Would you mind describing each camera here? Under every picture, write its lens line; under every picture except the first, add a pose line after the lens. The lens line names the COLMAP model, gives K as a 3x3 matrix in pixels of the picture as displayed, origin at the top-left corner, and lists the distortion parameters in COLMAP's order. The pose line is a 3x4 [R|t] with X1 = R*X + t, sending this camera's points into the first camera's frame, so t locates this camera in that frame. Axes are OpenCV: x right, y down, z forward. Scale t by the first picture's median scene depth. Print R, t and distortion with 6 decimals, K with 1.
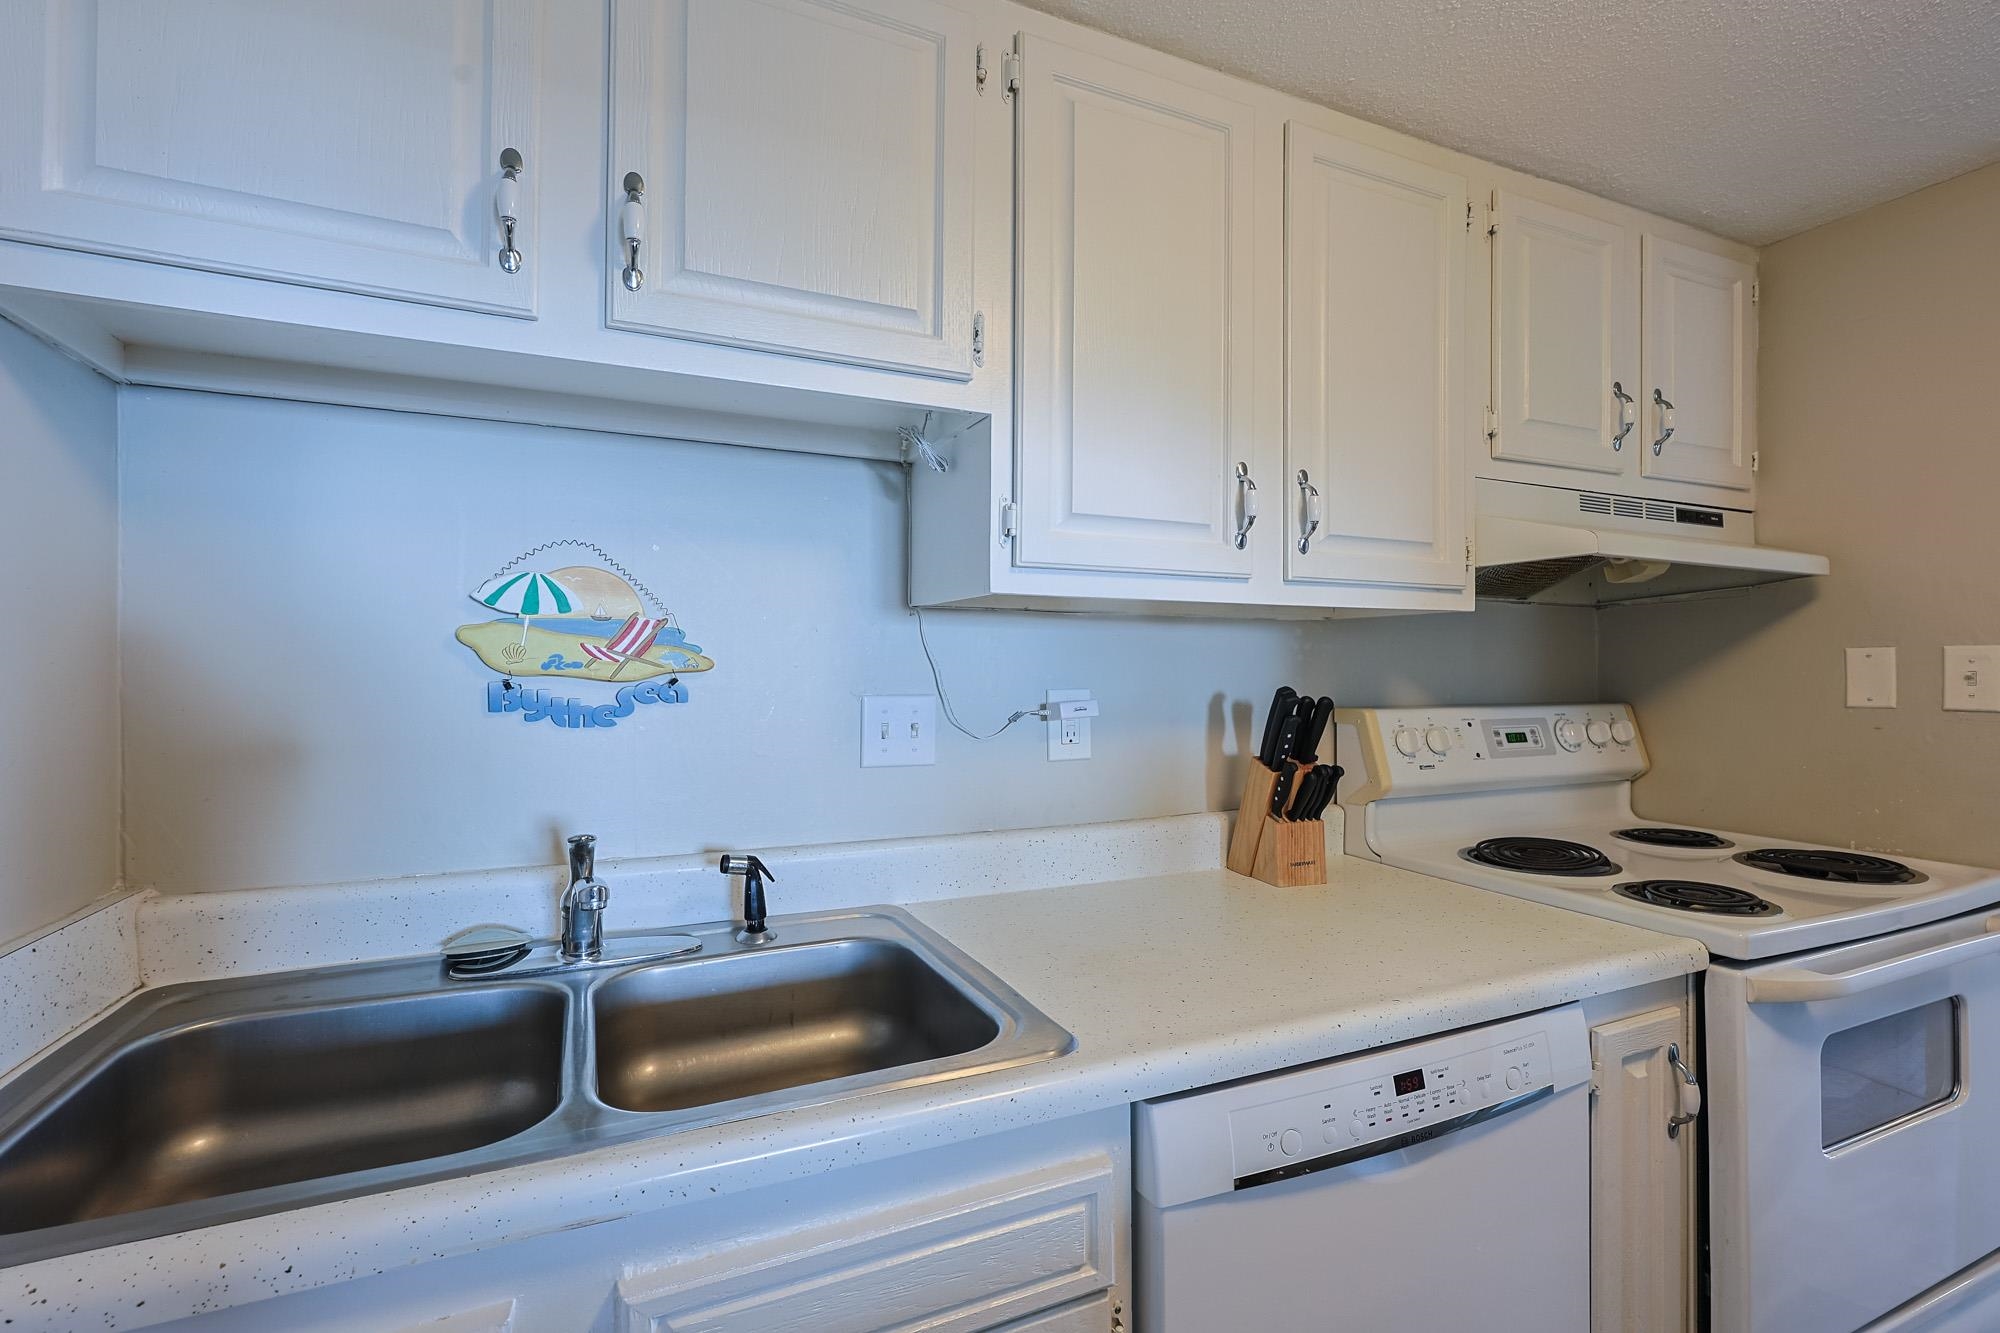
lens RADIAL K [[727.4, 0, 1011.6], [0, 727.4, 676.8], [0, 0, 1]] dist [0.000281, -0.000100]
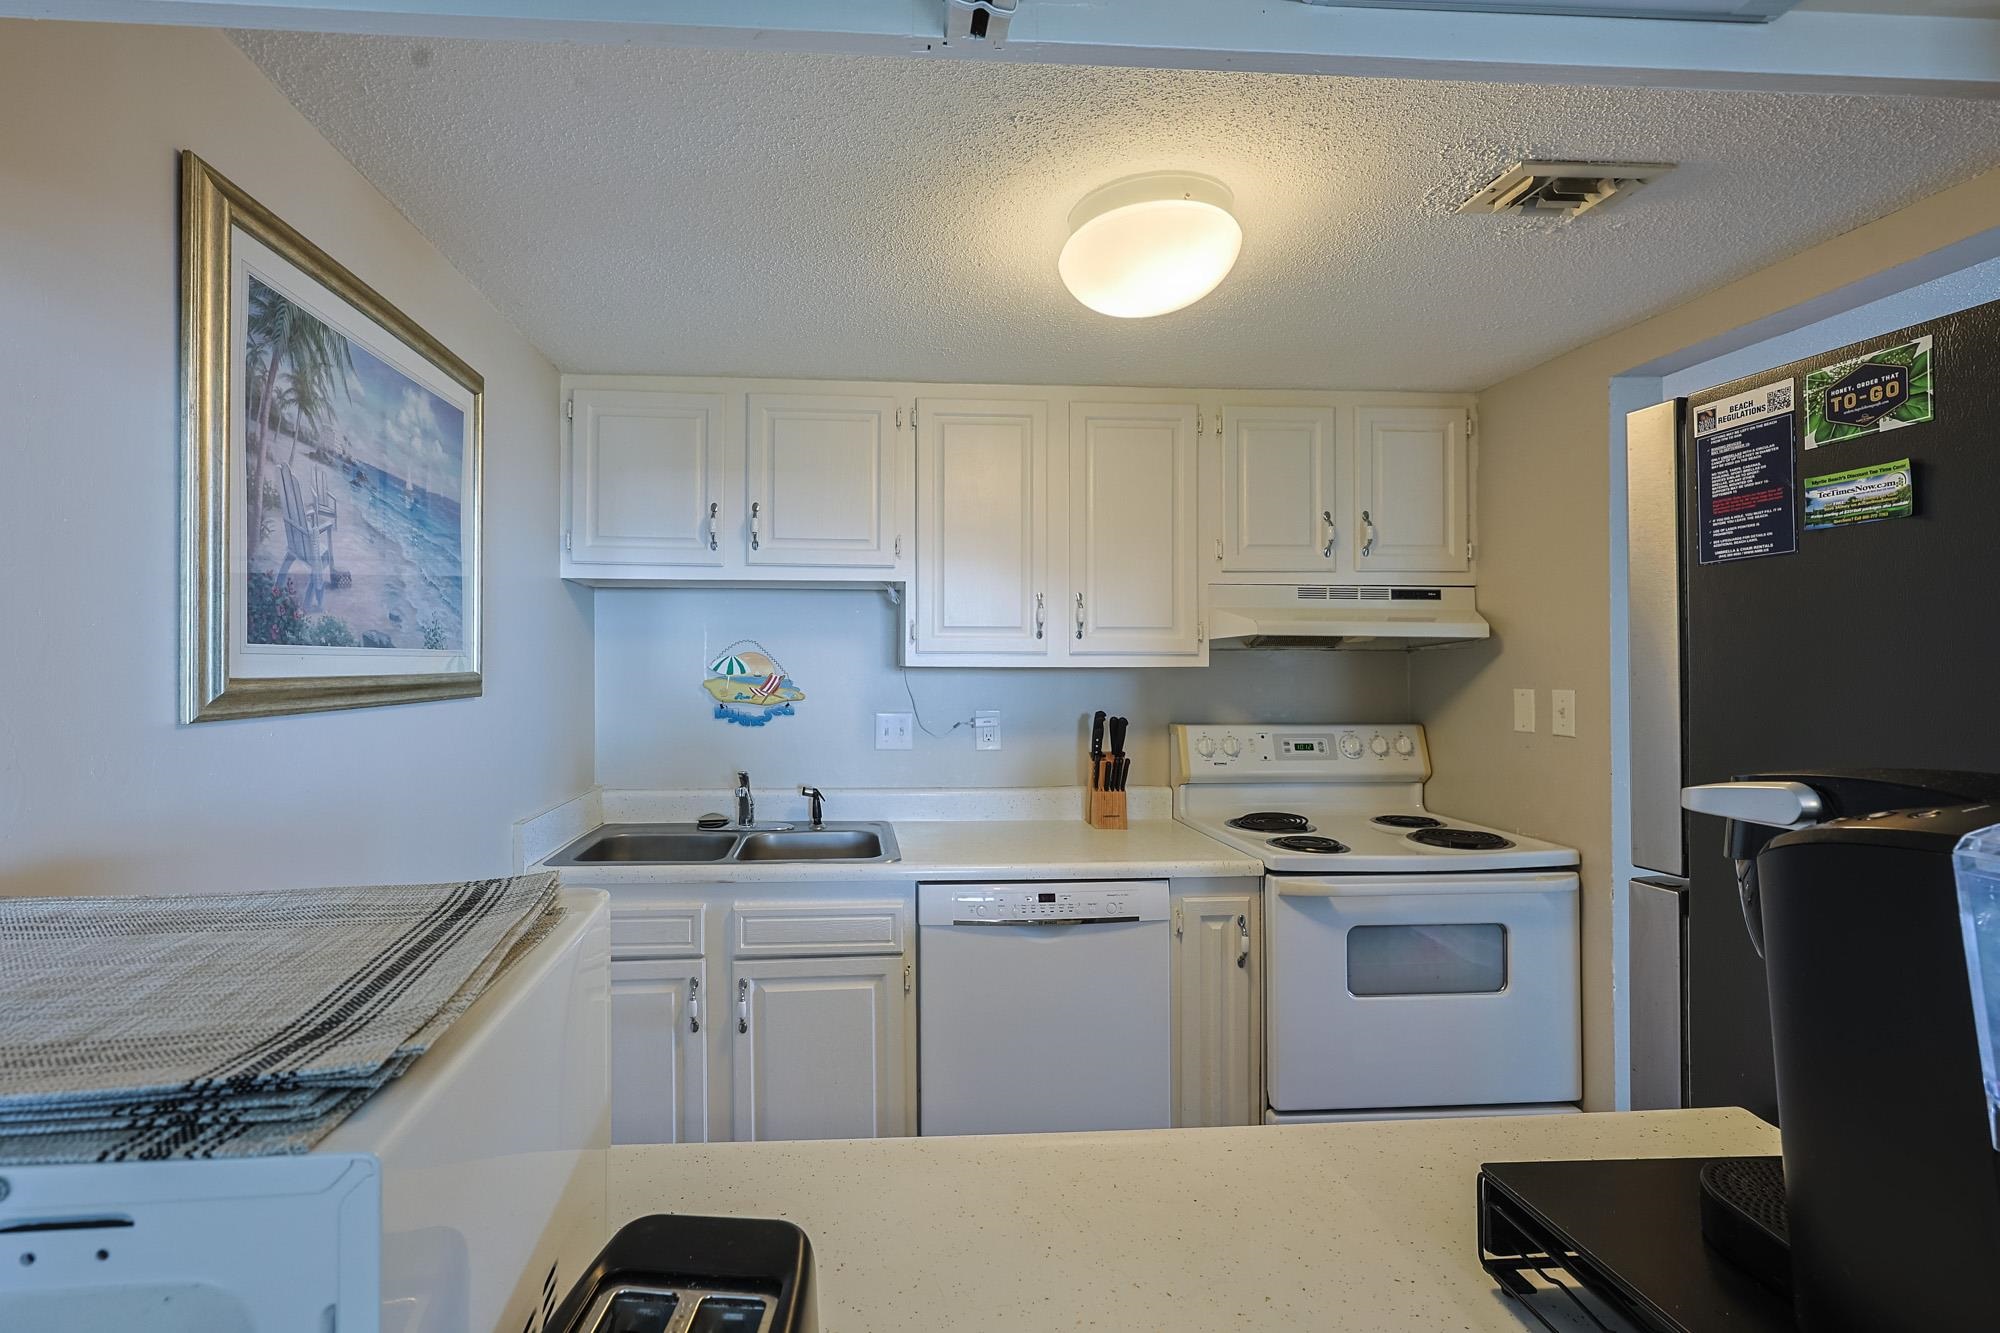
lens RADIAL K [[899.6, 0, 992.5], [0, 899.6, 663.8], [0, 0, 1]] dist [0.004099, 0.000066]
pose [[0.923047, -0.003838, -0.384669, 1.071721], [0.003420, 0.999993, -0.001772, -0.105302], [0.384673, 0.000320, 0.923053, -1.160955]]
